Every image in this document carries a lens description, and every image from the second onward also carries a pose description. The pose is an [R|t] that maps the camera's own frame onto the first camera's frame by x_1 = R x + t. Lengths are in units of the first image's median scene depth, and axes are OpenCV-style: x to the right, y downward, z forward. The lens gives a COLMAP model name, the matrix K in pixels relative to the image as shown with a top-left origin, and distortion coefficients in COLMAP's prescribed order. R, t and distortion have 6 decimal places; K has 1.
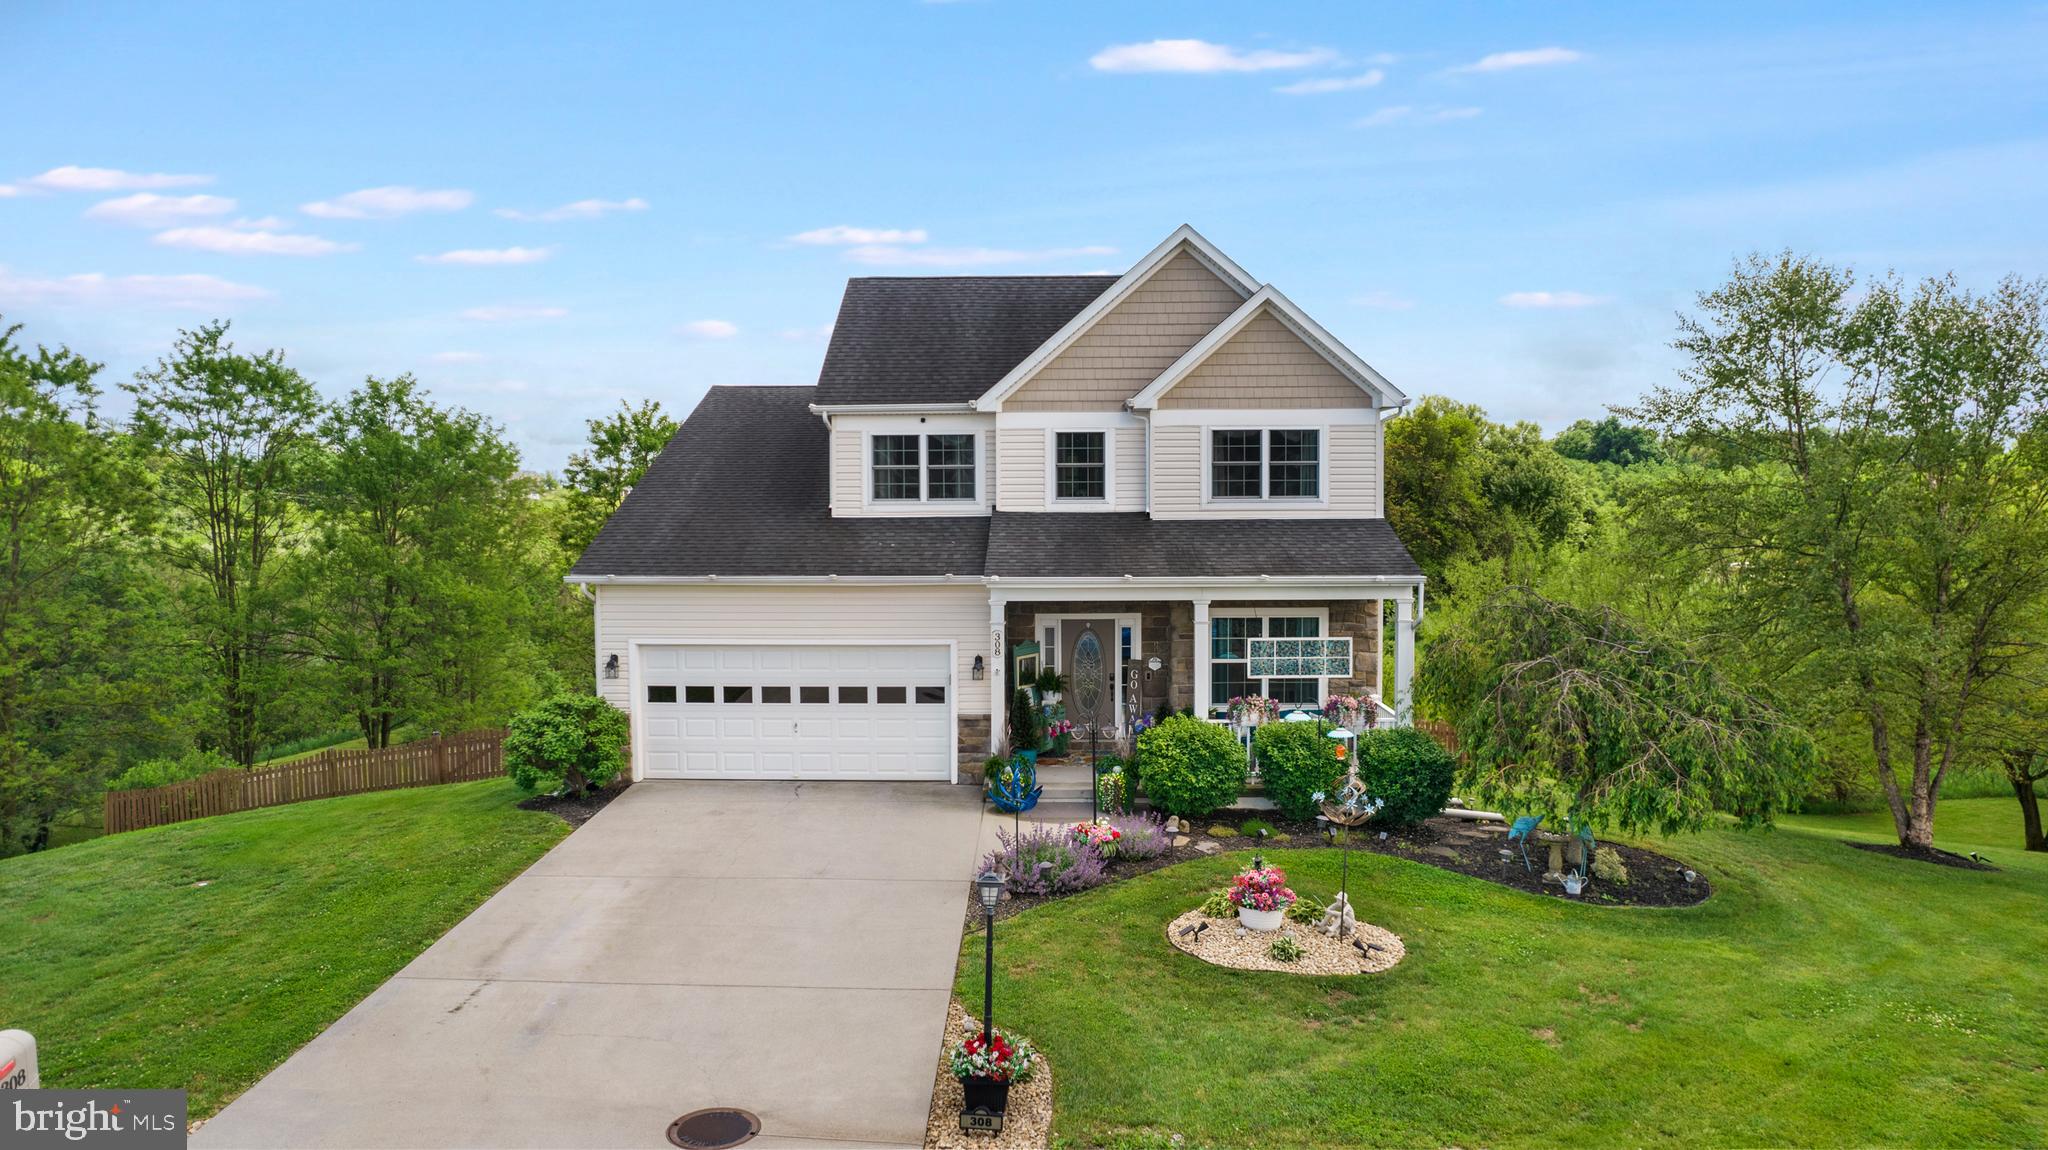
lens RADIAL K [[1320.0, 0, 1022.4], [0, 1320.0, 575.8], [0, 0, 1]] dist [-0.074537, 0.067852]
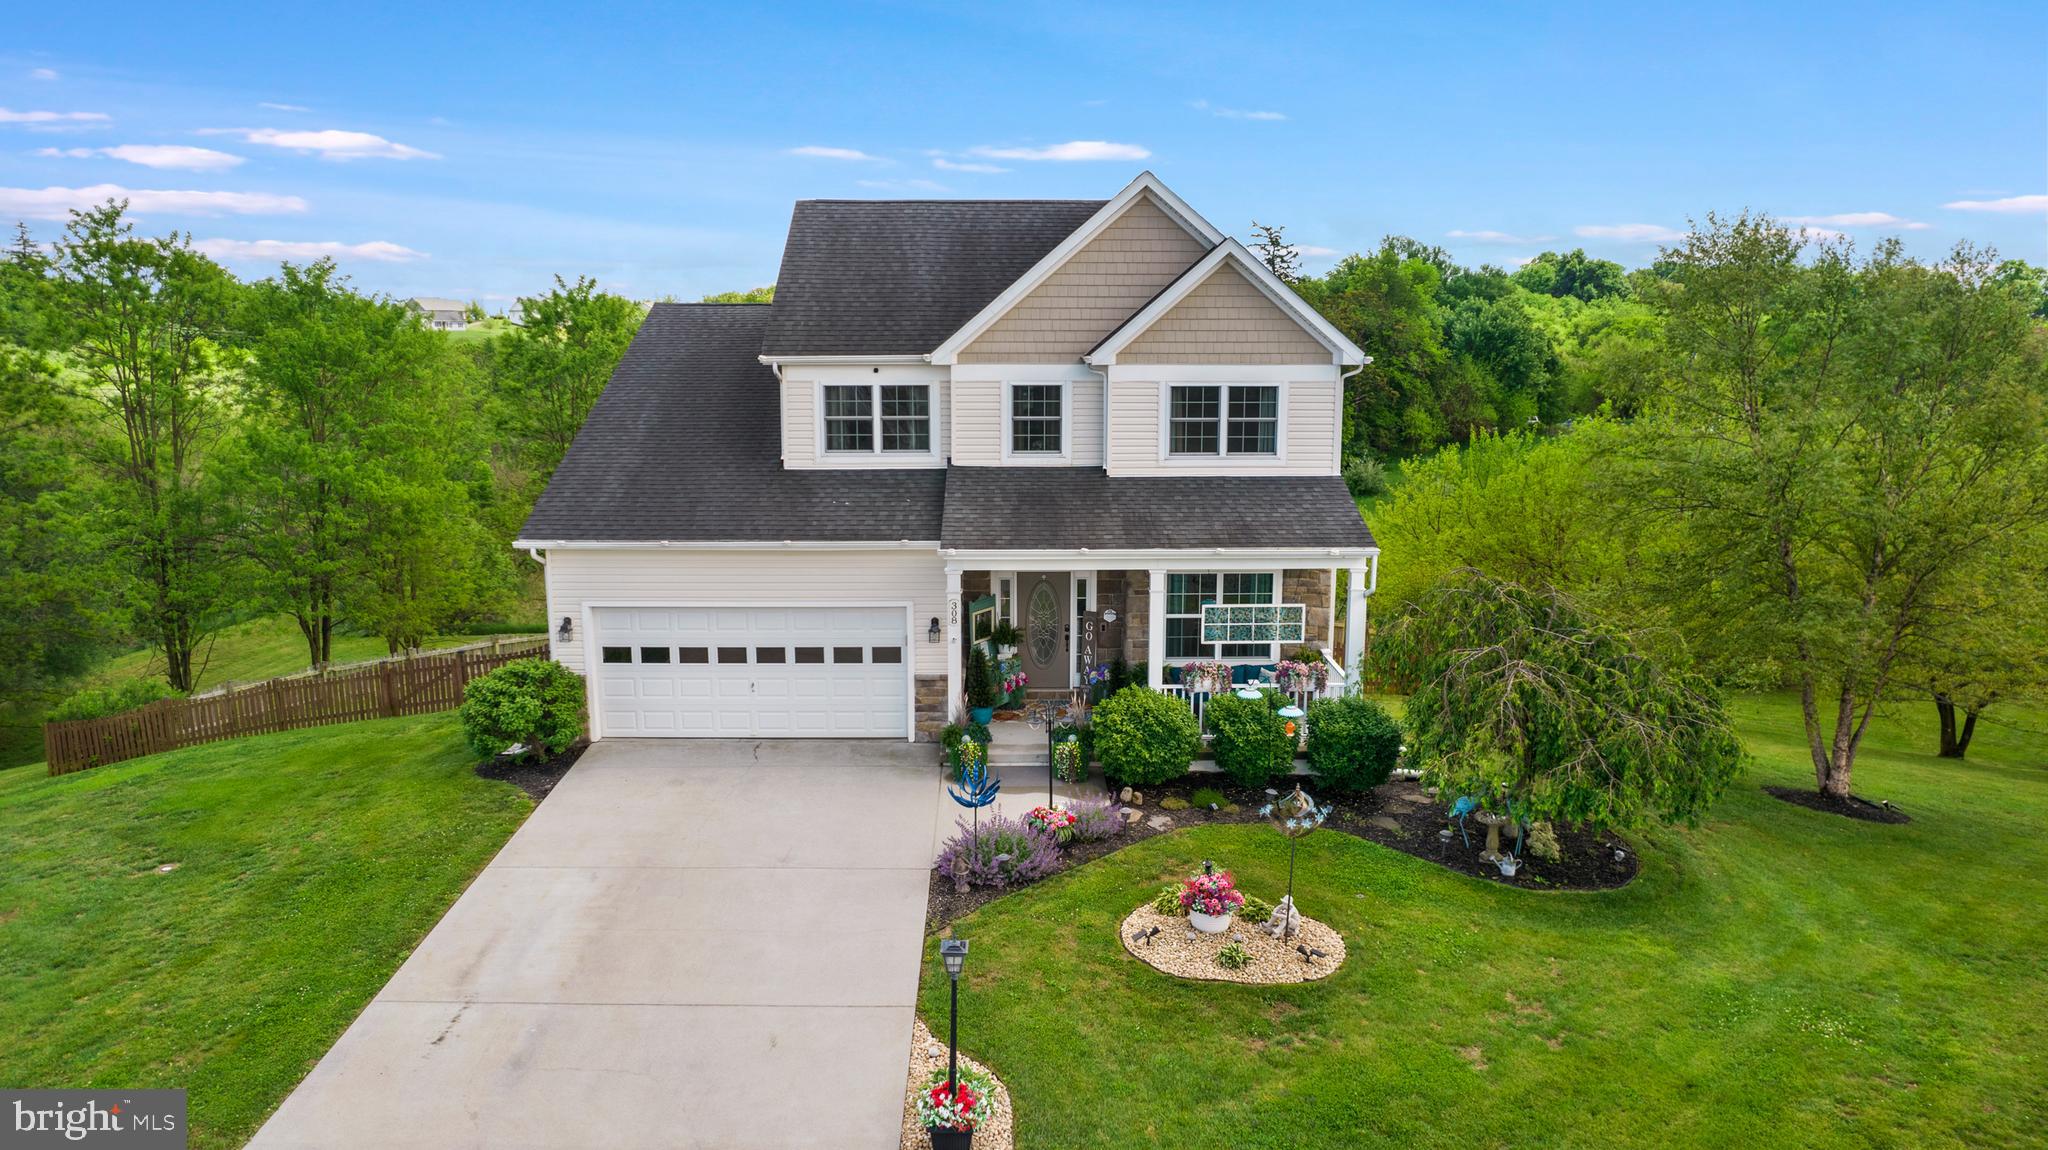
lens RADIAL K [[1348.0, 0, 1024.0], [0, 1348.0, 575.0], [0, 0, 1]] dist [-0.072754, 0.066291]
pose [[0.999236, -0.002193, 0.039022, -0.005875], [-0.003033, 0.991062, 0.133369, -0.118309], [-0.038966, -0.133385, 0.990298, -0.012781]]
